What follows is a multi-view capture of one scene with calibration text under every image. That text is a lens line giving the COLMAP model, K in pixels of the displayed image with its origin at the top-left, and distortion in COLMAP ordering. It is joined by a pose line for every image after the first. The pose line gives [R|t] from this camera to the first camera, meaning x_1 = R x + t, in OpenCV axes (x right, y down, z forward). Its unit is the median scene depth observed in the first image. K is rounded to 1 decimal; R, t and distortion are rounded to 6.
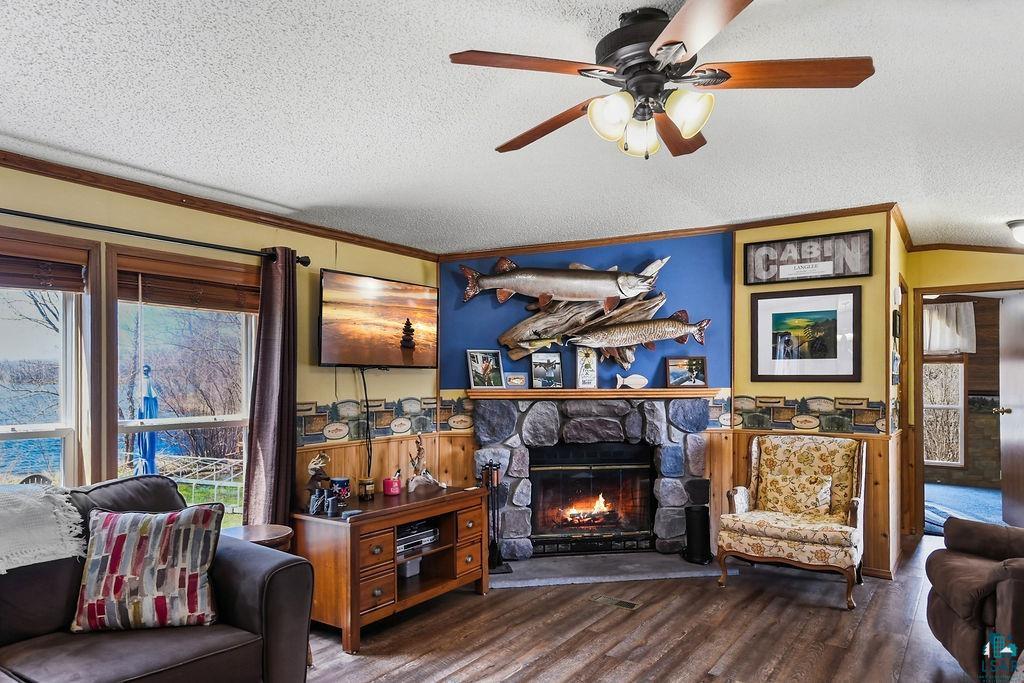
lens RADIAL K [[643.6, 0, 506.2], [0, 643.6, 380.6], [0, 0, 1]] dist [0.000092, 0.000404]
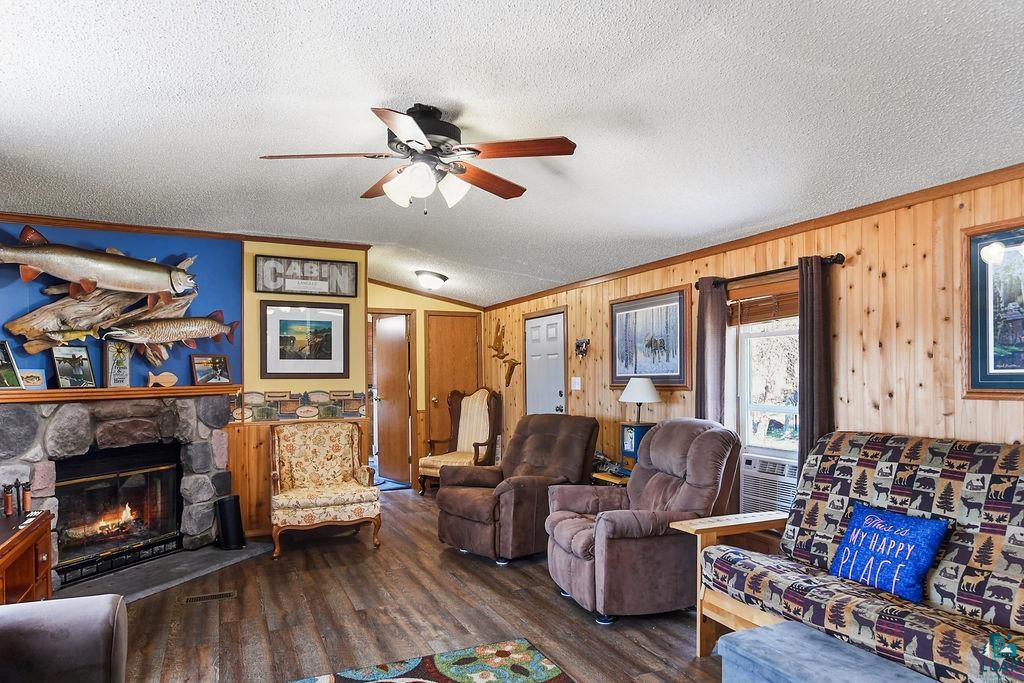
lens RADIAL K [[643.6, 0, 506.2], [0, 643.6, 380.6], [0, 0, 1]] dist [0.000092, 0.000404]
pose [[0.496749, -0.009616, 0.867841, -0.396196], [0.005784, 0.999953, 0.007770, -0.001342], [-0.867875, 0.001160, 0.496782, 0.077127]]
